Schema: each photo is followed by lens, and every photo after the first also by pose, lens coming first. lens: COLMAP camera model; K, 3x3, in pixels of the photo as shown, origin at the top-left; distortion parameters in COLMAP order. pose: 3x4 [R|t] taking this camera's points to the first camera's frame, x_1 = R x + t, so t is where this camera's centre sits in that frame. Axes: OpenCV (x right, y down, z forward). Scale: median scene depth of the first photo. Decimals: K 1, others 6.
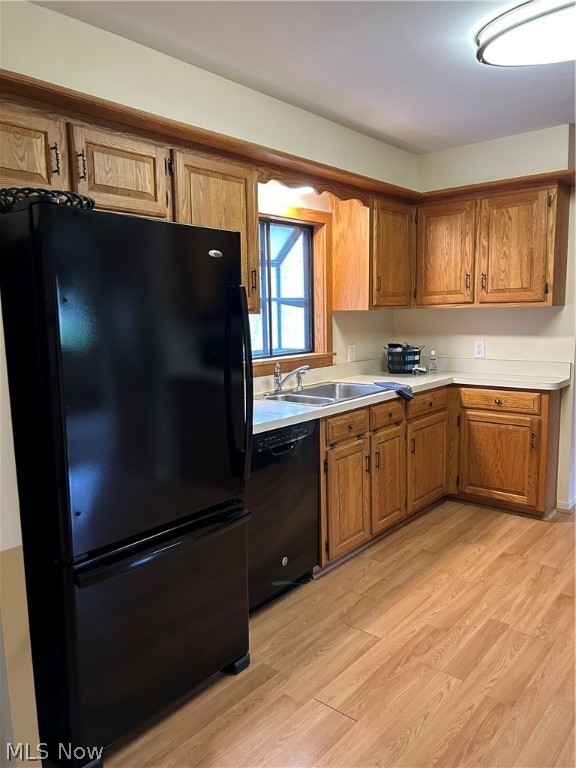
lens RADIAL K [[580.8, 0, 293.2], [0, 580.8, 383.2], [0, 0, 1]] dist [0.060854, -0.071719]
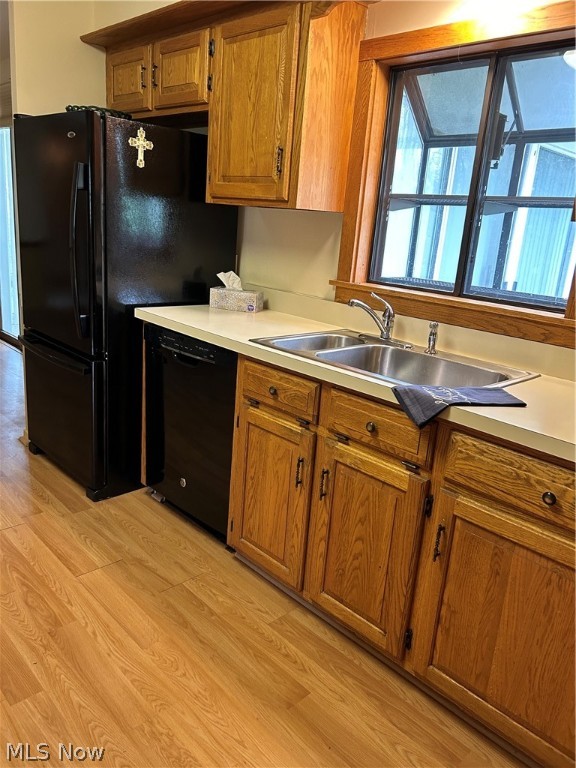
lens RADIAL K [[580.8, 0, 293.2], [0, 580.8, 383.2], [0, 0, 1]] dist [0.060854, -0.071719]
pose [[-0.120314, 0.274255, -0.954101, 0.765589], [-0.197474, 0.935264, 0.293742, -0.136272], [0.972897, 0.223751, -0.058367, 1.151365]]
